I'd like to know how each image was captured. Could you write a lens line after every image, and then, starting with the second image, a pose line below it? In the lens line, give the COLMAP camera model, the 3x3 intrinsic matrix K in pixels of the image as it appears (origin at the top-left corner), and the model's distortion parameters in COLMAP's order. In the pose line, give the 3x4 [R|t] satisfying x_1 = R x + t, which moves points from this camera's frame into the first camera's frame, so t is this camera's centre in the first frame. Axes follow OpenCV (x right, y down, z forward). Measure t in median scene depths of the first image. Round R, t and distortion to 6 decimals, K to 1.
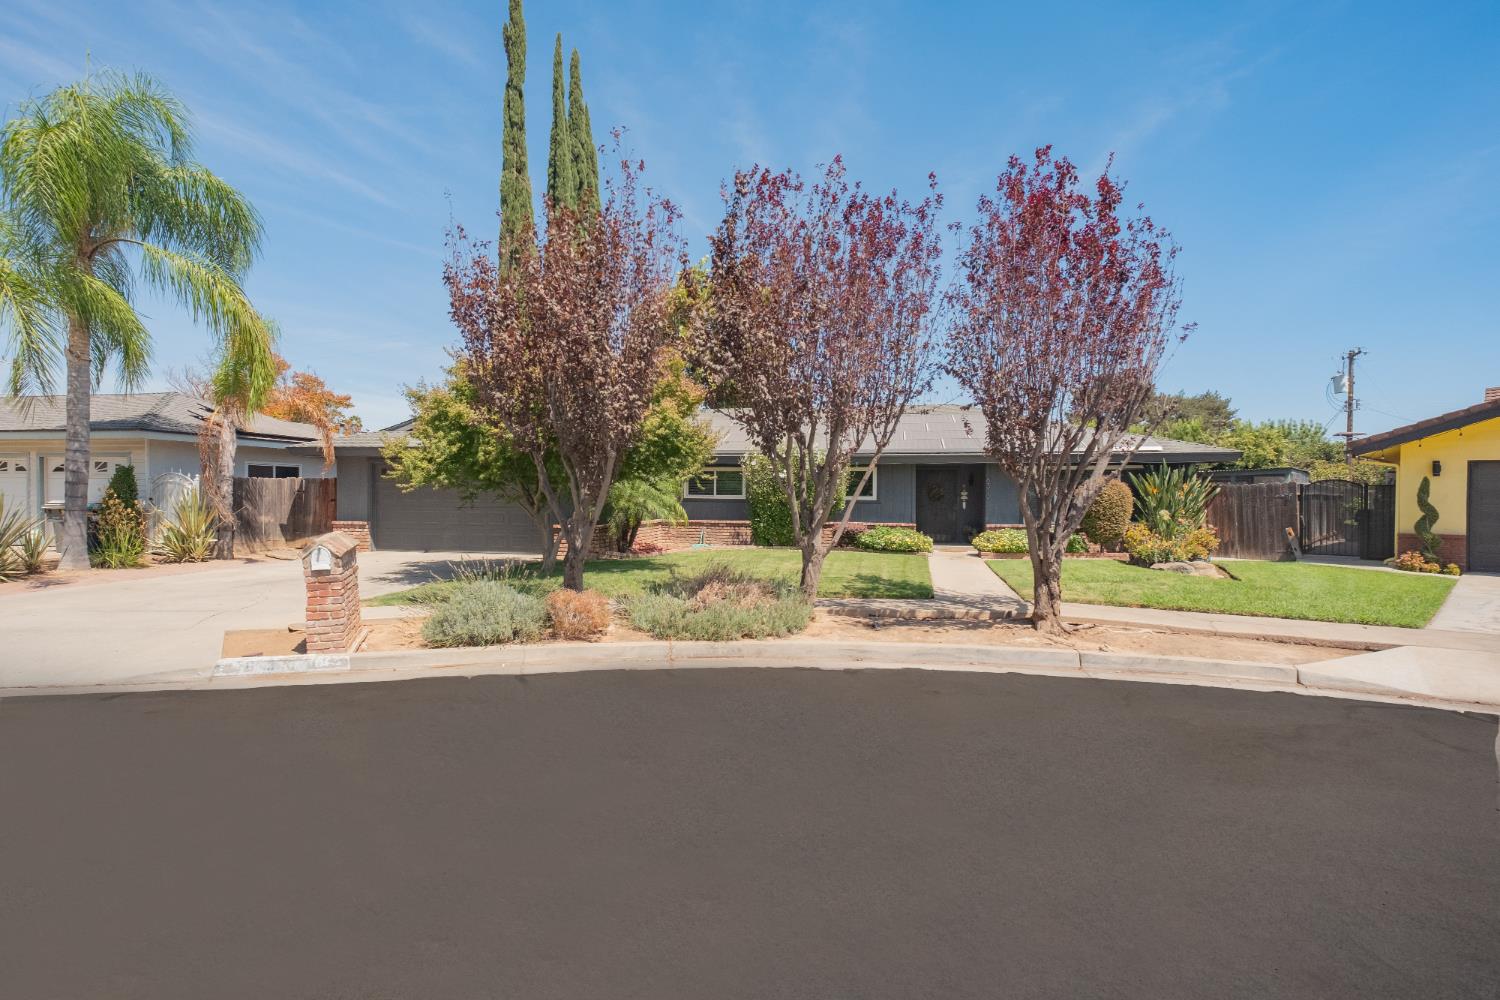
lens RADIAL K [[714.4, 0, 750.0], [0, 714.4, 500.0], [0, 0, 1]] dist [0.000755, 0.000187]
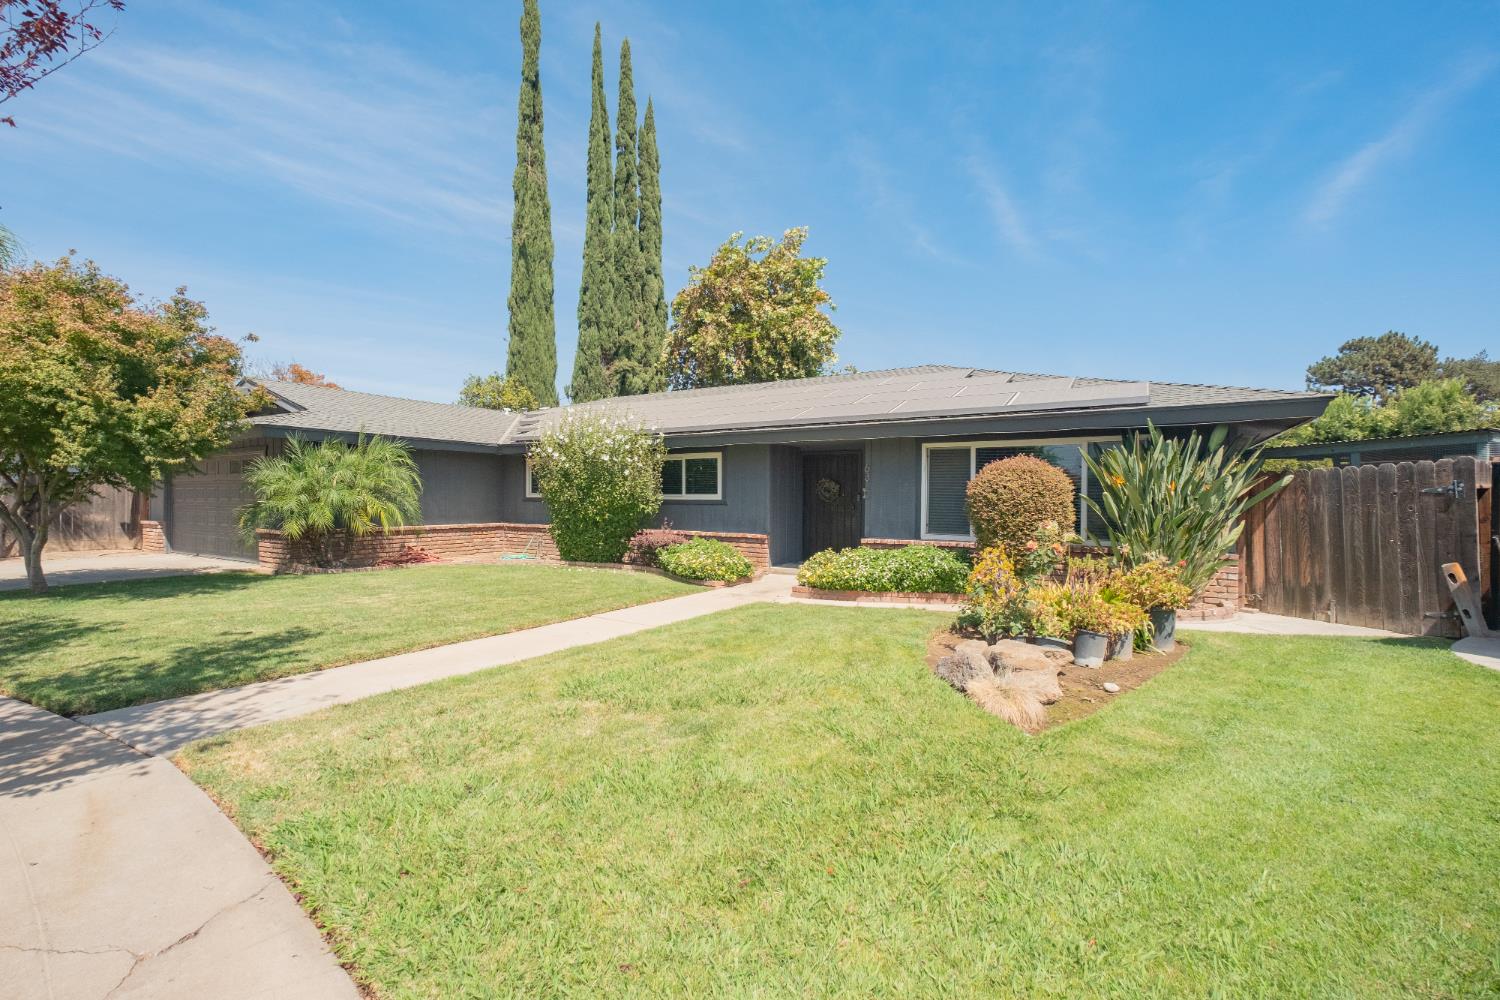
lens RADIAL K [[651.9, 0, 750.0], [0, 651.9, 500.0], [0, 0, 1]] dist [0.002648, 0.000047]
pose [[0.944206, 0.001090, -0.329355, 0.442360], [-0.001688, 0.999997, -0.001530, 0.001382], [0.329352, 0.002000, 0.944205, 0.442823]]
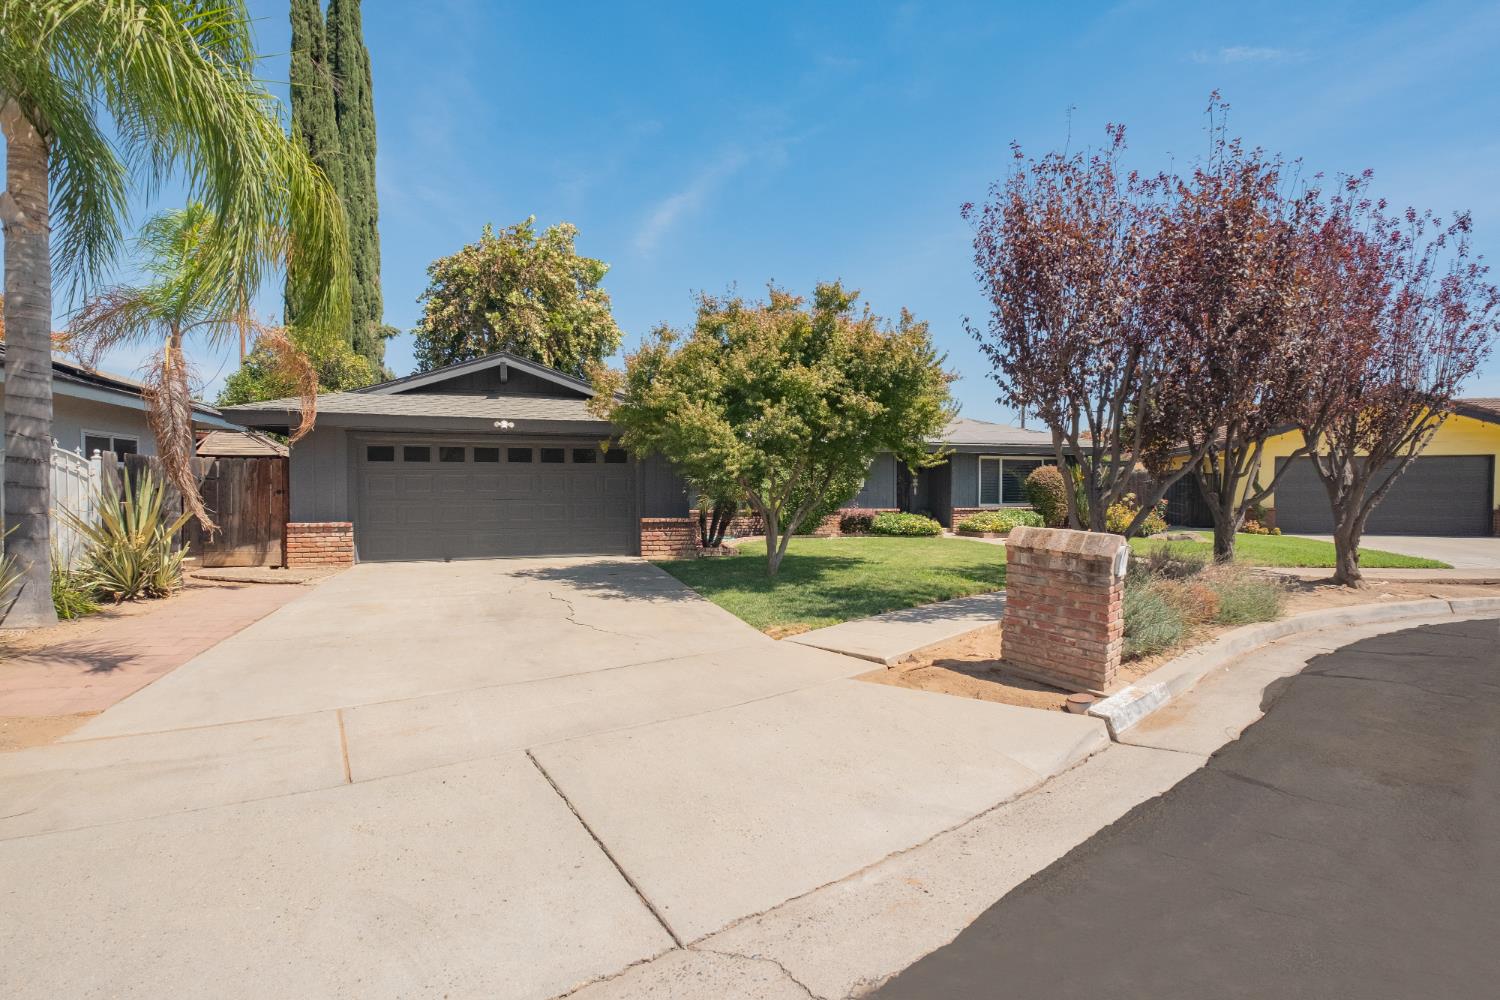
lens RADIAL K [[694.6, 0, 750.0], [0, 694.6, 500.0], [0, 0, 1]] dist [0.000241, 0.000061]
pose [[0.873807, -0.014540, 0.486055, -0.498390], [0.005852, 0.999795, 0.019387, -0.001683], [-0.486237, -0.014097, 0.873713, 0.210309]]
